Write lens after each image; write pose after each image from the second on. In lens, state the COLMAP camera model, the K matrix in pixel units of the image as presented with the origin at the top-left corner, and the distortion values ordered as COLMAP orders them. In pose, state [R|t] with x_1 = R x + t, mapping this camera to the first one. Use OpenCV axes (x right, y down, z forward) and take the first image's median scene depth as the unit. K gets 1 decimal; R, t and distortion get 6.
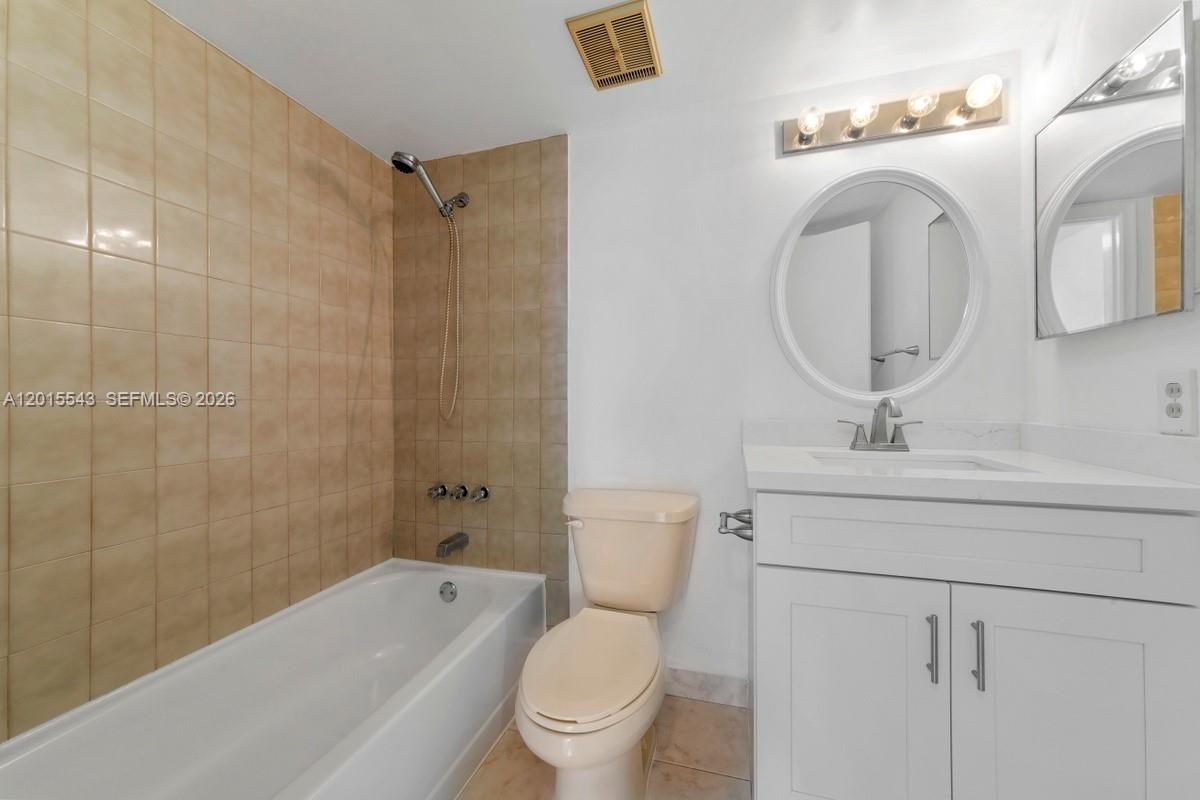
lens RADIAL K [[434.1, 0, 602.2], [0, 434.1, 396.6], [0, 0, 1]] dist [-0.001856, 0.004127]
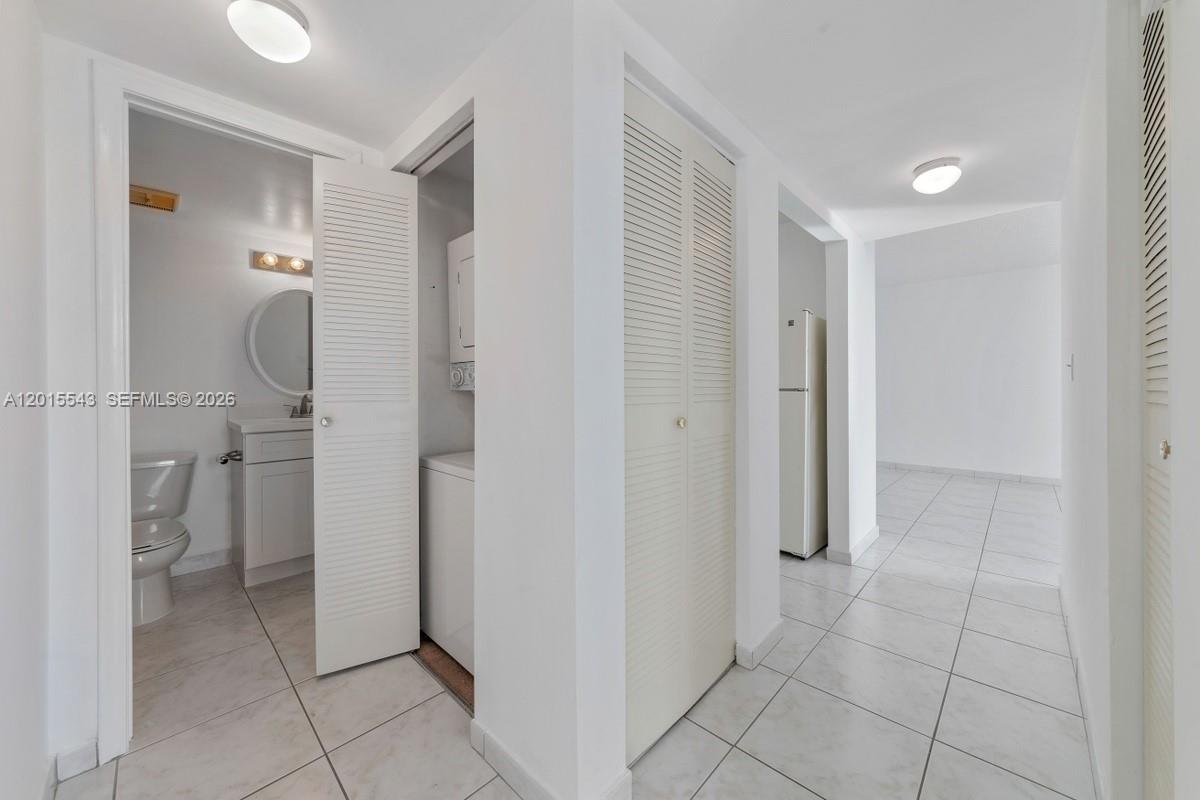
lens RADIAL K [[447.5, 0, 598.0], [0, 447.5, 392.2], [0, 0, 1]] dist [-0.000930, -0.000057]
pose [[0.455131, 0.002283, 0.890422, -0.552757], [-0.000587, 0.999997, -0.002263, -0.002333], [-0.890425, 0.000508, 0.455131, -1.066355]]
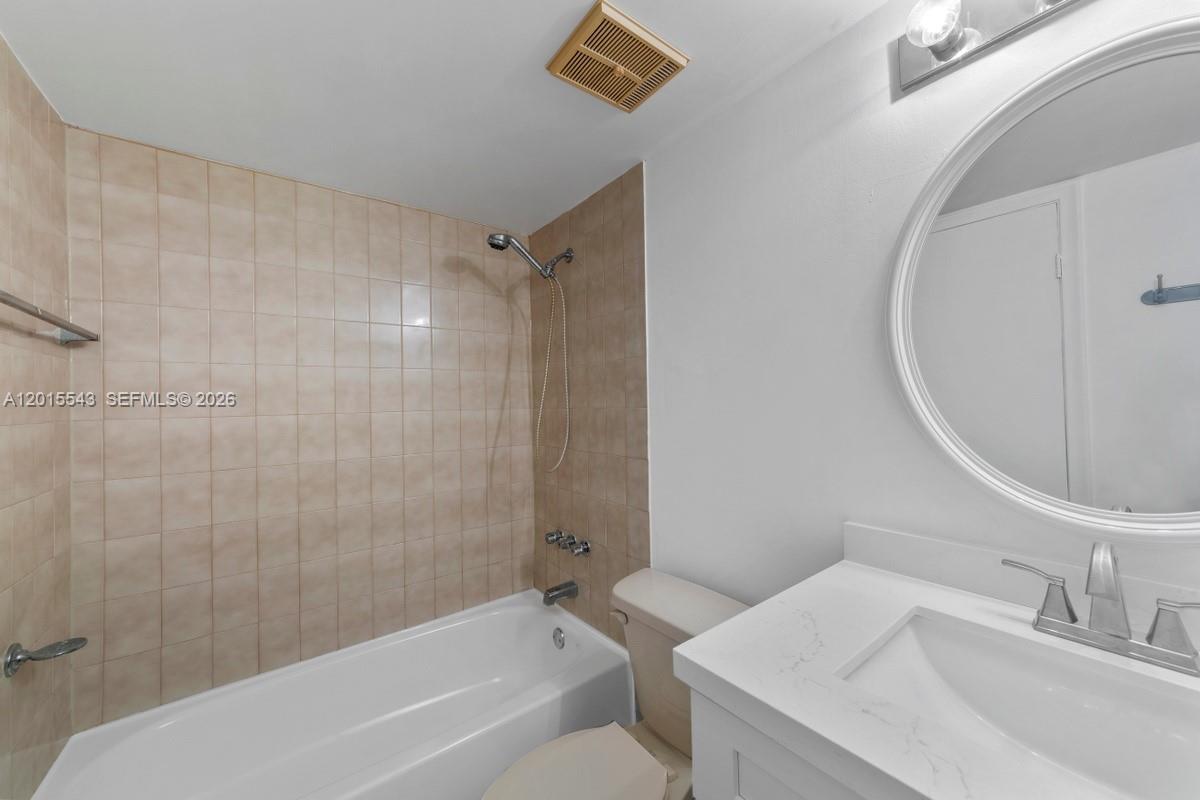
lens RADIAL K [[434.1, 0, 602.2], [0, 434.1, 396.6], [0, 0, 1]] dist [-0.001856, 0.004127]
pose [[0.817008, -0.023139, -0.576162, 0.352012], [0.018462, 0.999732, -0.013971, -0.112647], [0.576330, 0.000777, 0.817216, 0.225172]]
